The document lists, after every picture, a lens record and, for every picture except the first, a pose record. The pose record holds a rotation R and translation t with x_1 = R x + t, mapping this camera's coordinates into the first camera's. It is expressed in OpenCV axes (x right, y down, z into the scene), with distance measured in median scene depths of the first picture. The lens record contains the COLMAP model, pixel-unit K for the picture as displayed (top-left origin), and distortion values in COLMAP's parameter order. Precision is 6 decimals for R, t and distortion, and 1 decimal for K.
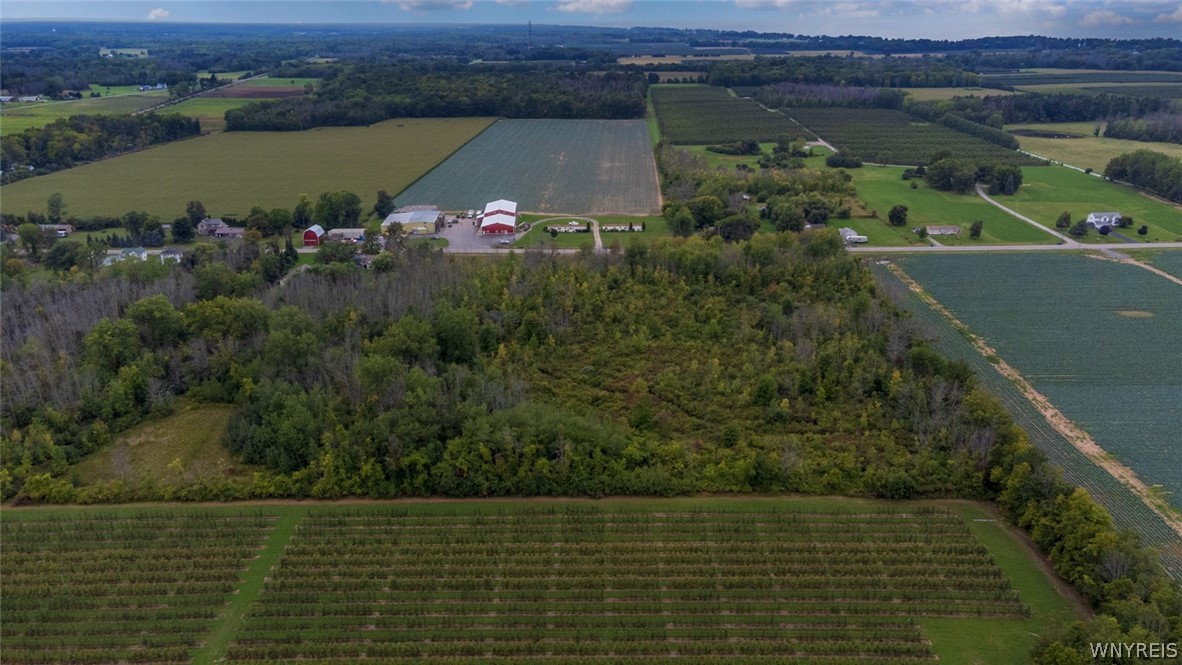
lens RADIAL K [[885.2, 0, 591.0], [0, 885.2, 332.5], [0, 0, 1]] dist [0.029126, 0.076065]
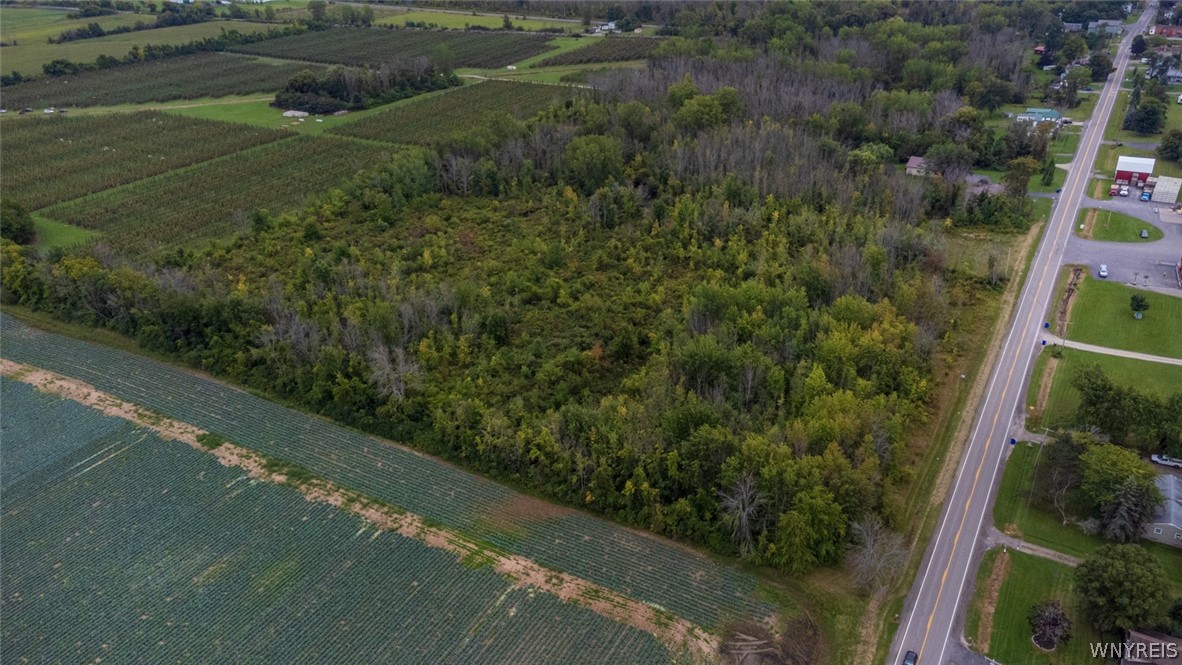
lens RADIAL K [[885.2, 0, 591.0], [0, 885.2, 332.5], [0, 0, 1]] dist [0.029126, 0.076065]
pose [[-0.473730, 0.420002, -0.774066, 0.534145], [-0.270405, 0.767124, 0.581724, -0.332551], [0.838130, 0.484891, -0.249838, 0.915522]]
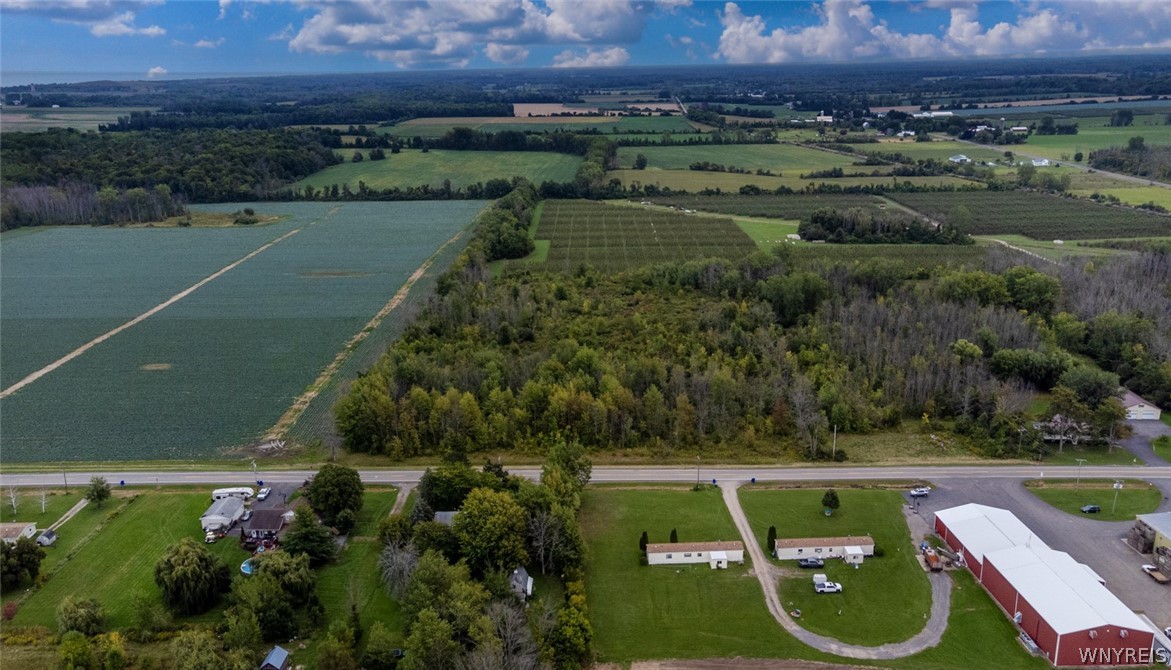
lens RADIAL K [[910.5, 0, 566.4], [0, 910.5, 336.5], [0, 0, 1]] dist [0.001235, 0.149341]
pose [[-0.999714, 0.021673, 0.010122, 0.097453], [0.023490, 0.809597, 0.586516, -0.498899], [0.004516, 0.586586, -0.809874, 1.405938]]
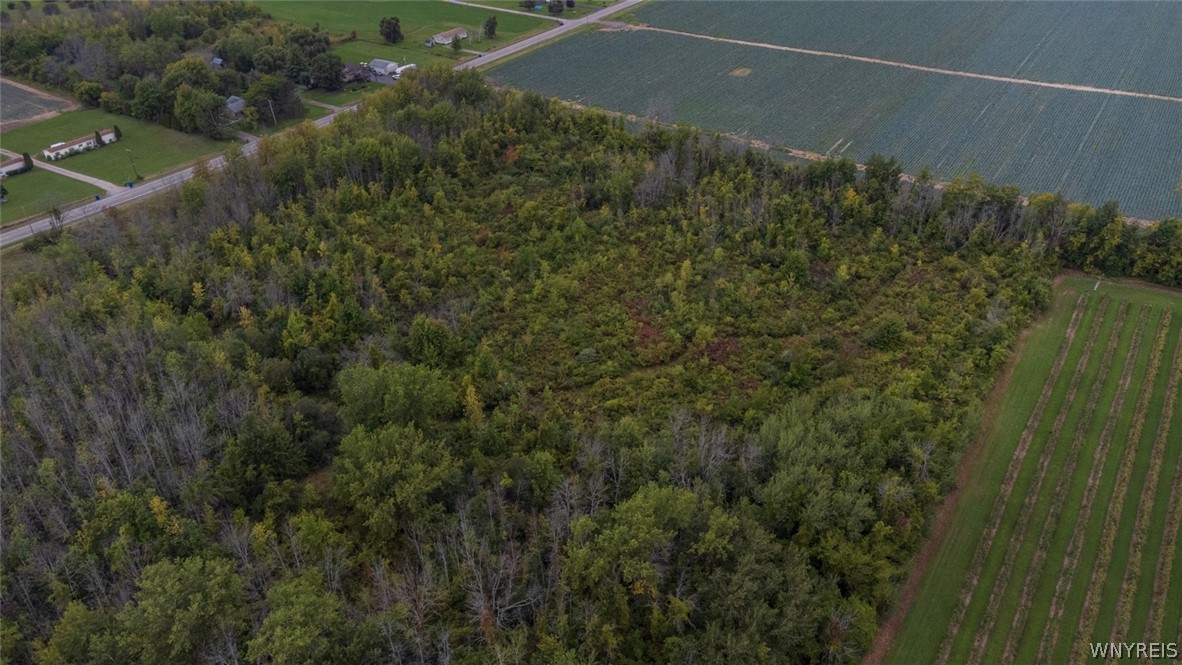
lens RADIAL K [[885.2, 0, 591.0], [0, 885.2, 332.5], [0, 0, 1]] dist [0.029126, 0.076065]
pose [[0.536449, -0.459315, 0.707992, -0.300551], [0.291421, 0.888135, 0.355373, -0.134127], [-0.792021, 0.015684, 0.610293, 0.382796]]
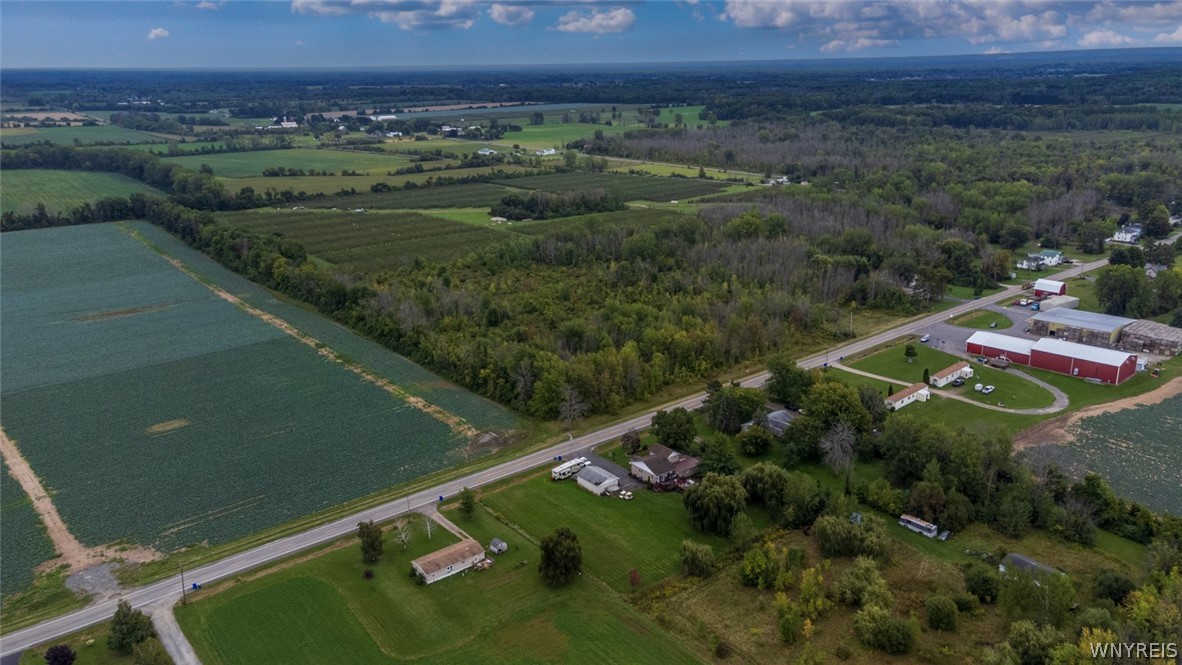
lens RADIAL K [[885.2, 0, 591.0], [0, 885.2, 332.5], [0, 0, 1]] dist [0.029126, 0.076065]
pose [[-0.757355, 0.208041, -0.618976, 0.621856], [-0.195937, 0.831816, 0.519318, -0.471266], [0.622914, 0.514589, -0.589217, 1.311703]]
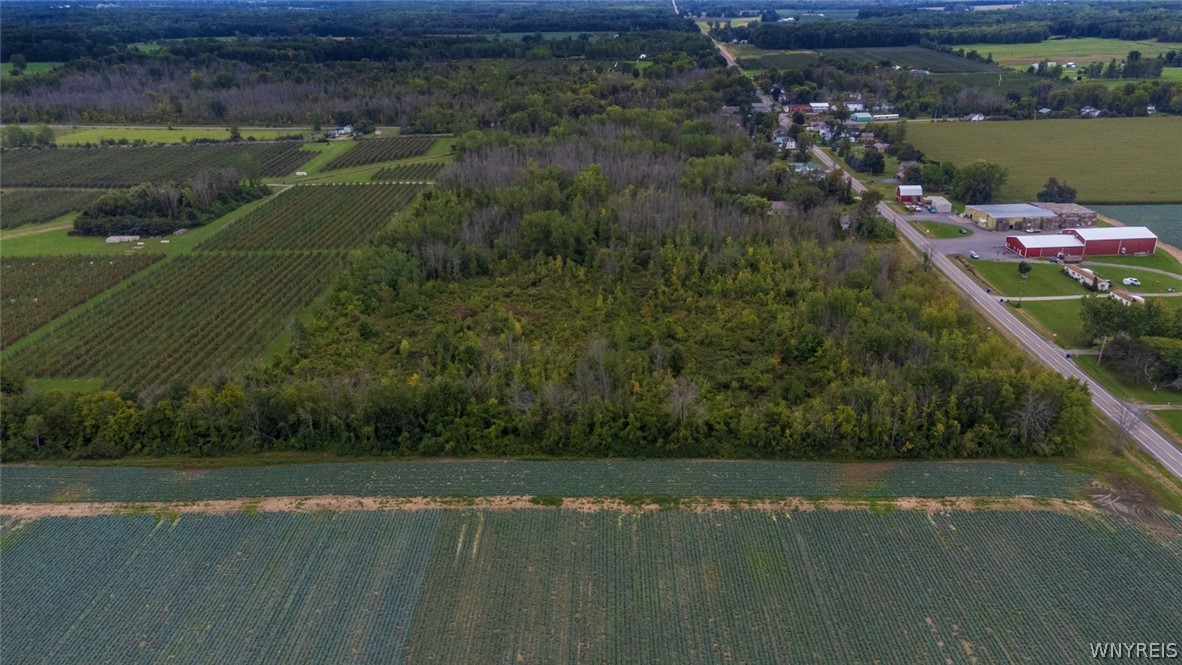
lens RADIAL K [[896.0, 0, 591.0], [0, 896.0, 332.5], [0, 0, 1]] dist [0.000421, 0.156768]
pose [[0.007999, 0.372577, -0.927967, 0.700528], [-0.318305, 0.880675, 0.350846, -0.227080], [0.947955, 0.292570, 0.125638, 0.608316]]
